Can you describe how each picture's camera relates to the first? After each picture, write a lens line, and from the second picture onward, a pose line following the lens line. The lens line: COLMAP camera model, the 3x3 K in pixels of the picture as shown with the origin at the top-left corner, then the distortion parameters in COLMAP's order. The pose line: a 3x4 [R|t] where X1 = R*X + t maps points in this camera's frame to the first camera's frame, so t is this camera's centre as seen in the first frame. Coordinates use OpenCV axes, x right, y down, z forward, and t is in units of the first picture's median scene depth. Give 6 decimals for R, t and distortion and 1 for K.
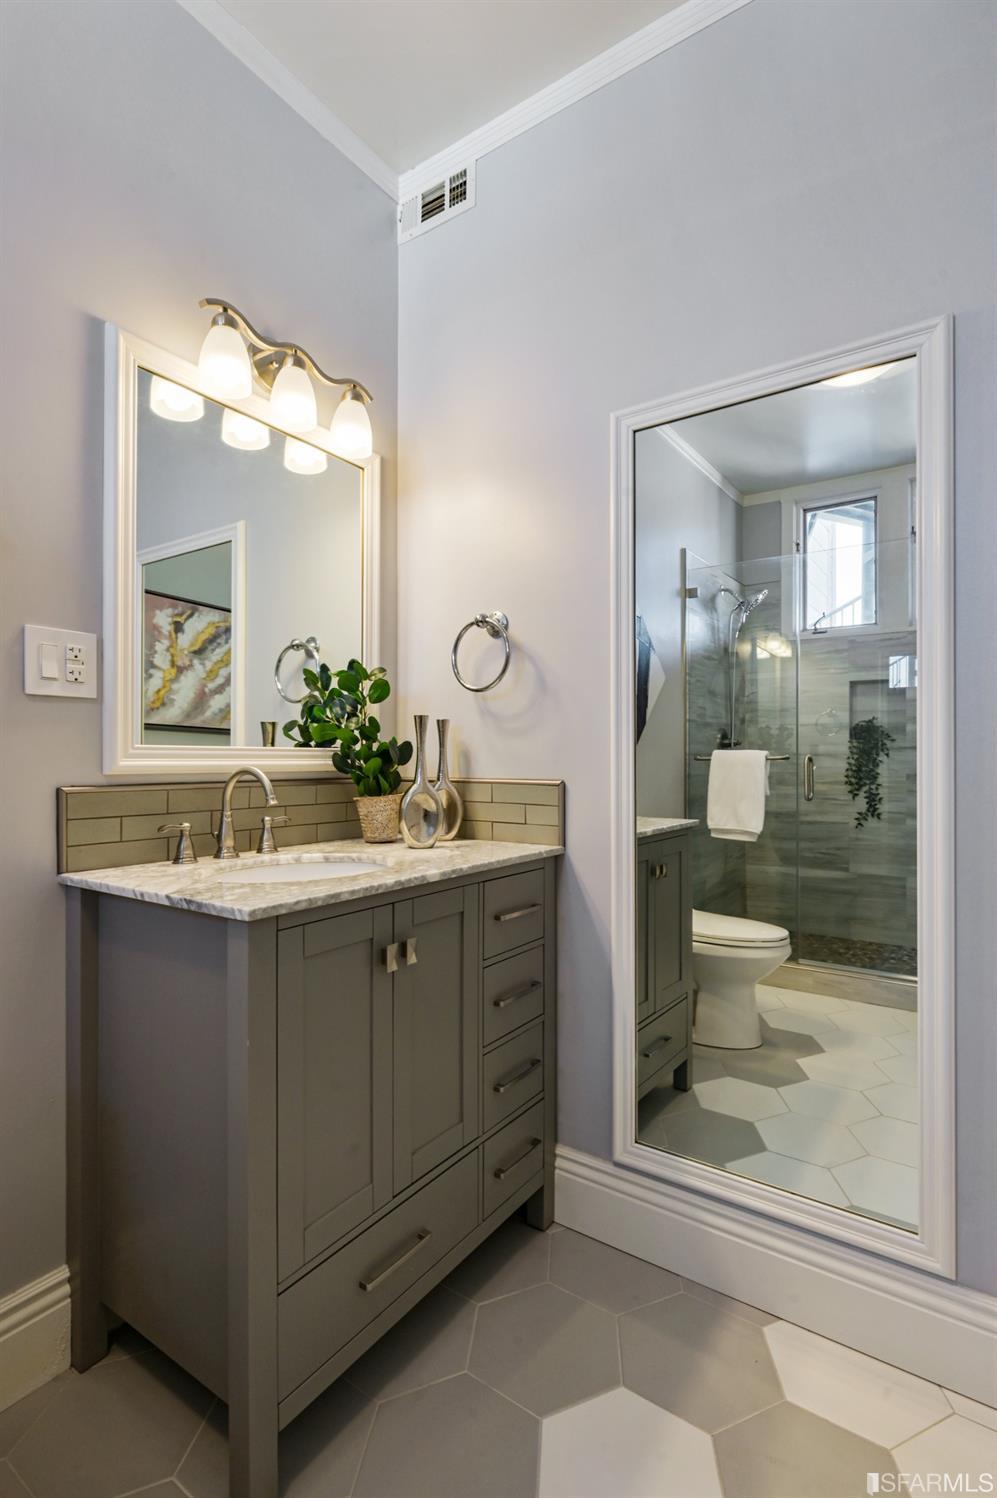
lens RADIAL K [[753.2, 0, 498.5], [0, 753.2, 749.0], [0, 0, 1]] dist [-0.001674, -0.000090]
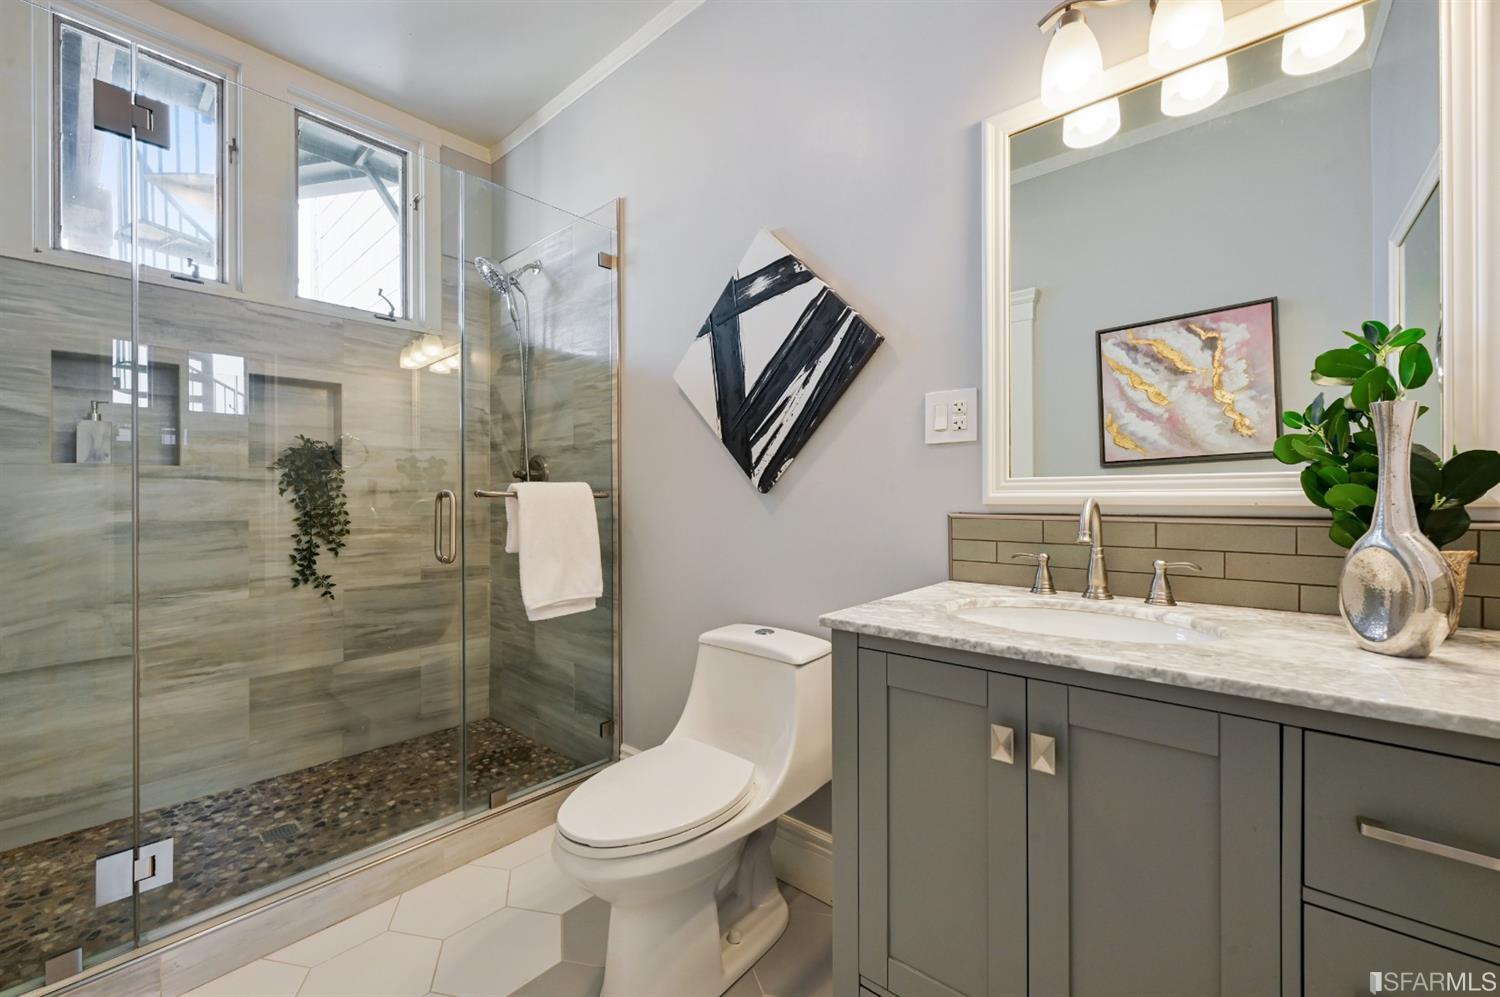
lens RADIAL K [[595.0, 0, 750.0], [0, 595.0, 498.5], [0, 0, 1]] dist [0.001621, 0.000203]
pose [[-0.115748, -0.001469, -0.993278, 0.448568], [0.013210, 0.999908, -0.003018, 0.023097], [0.993191, -0.013470, -0.115718, 0.745954]]
